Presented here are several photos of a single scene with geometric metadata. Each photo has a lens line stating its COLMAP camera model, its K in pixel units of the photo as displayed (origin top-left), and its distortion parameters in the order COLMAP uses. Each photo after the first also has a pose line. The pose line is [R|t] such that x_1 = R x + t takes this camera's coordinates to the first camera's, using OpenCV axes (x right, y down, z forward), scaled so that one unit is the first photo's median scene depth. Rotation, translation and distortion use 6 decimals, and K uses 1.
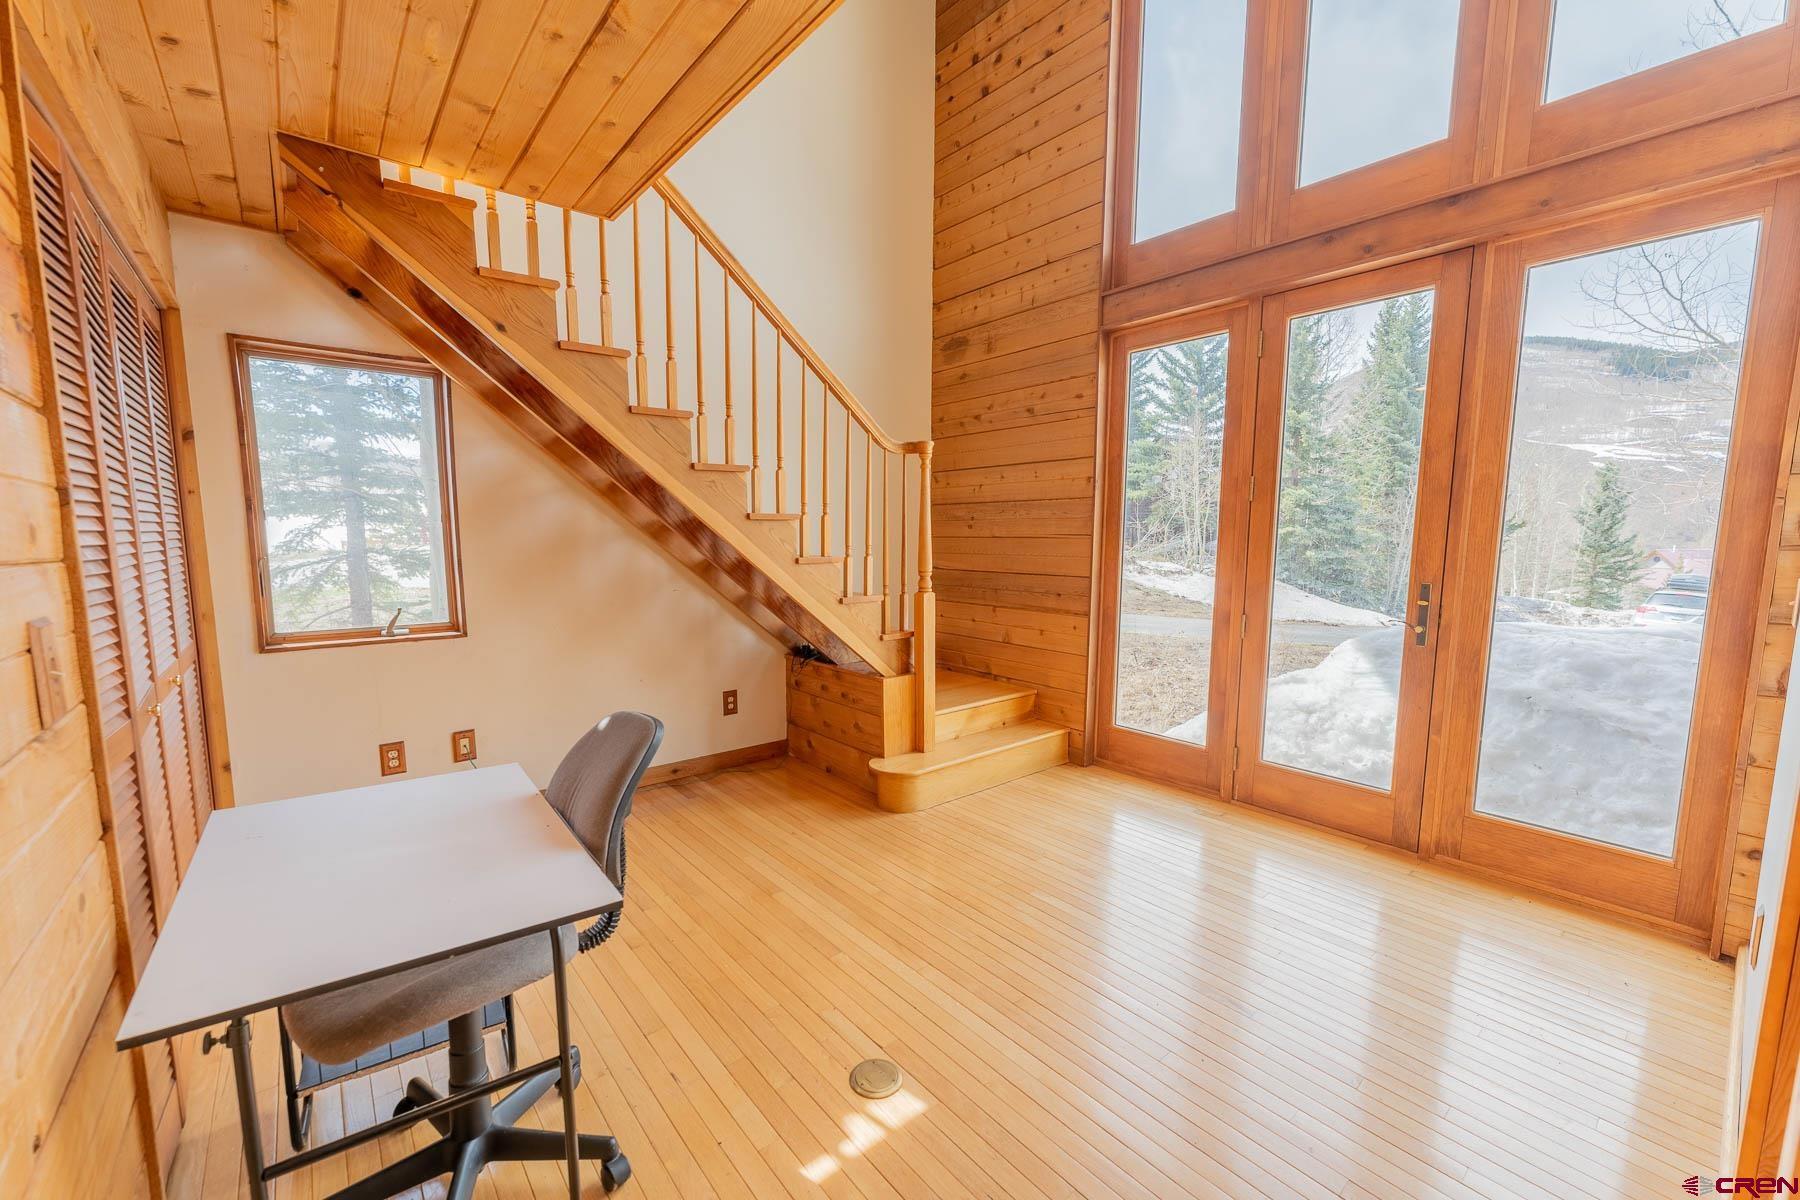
lens RADIAL K [[719.3, 0, 894.4], [0, 719.3, 618.0], [0, 0, 1]] dist [0.000144, 0.000642]
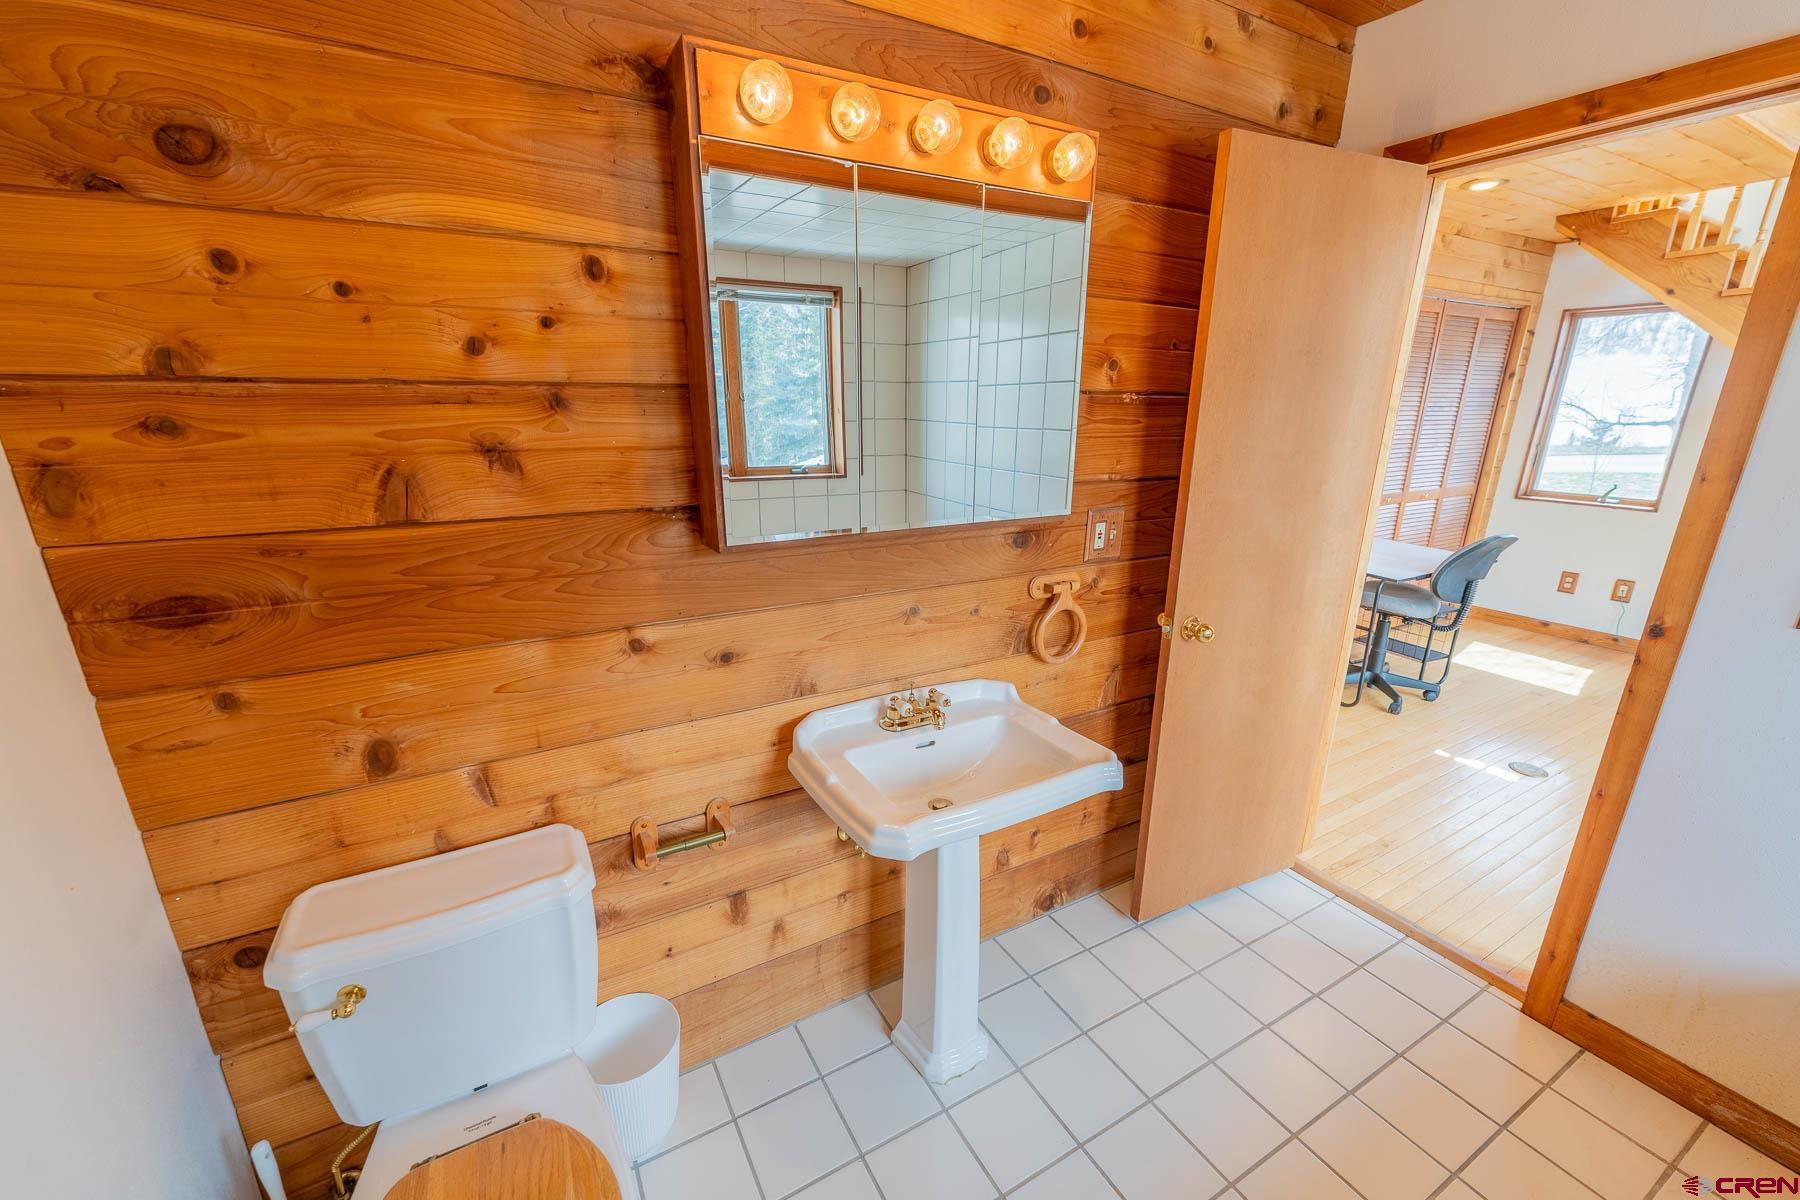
lens RADIAL K [[719.3, 0, 894.4], [0, 719.3, 618.0], [0, 0, 1]] dist [0.000144, 0.000642]
pose [[-0.178529, 0.289715, -0.940315, 1.115119], [-0.120064, 0.942112, 0.313064, -0.043508], [0.976582, 0.168789, -0.133410, -0.195304]]
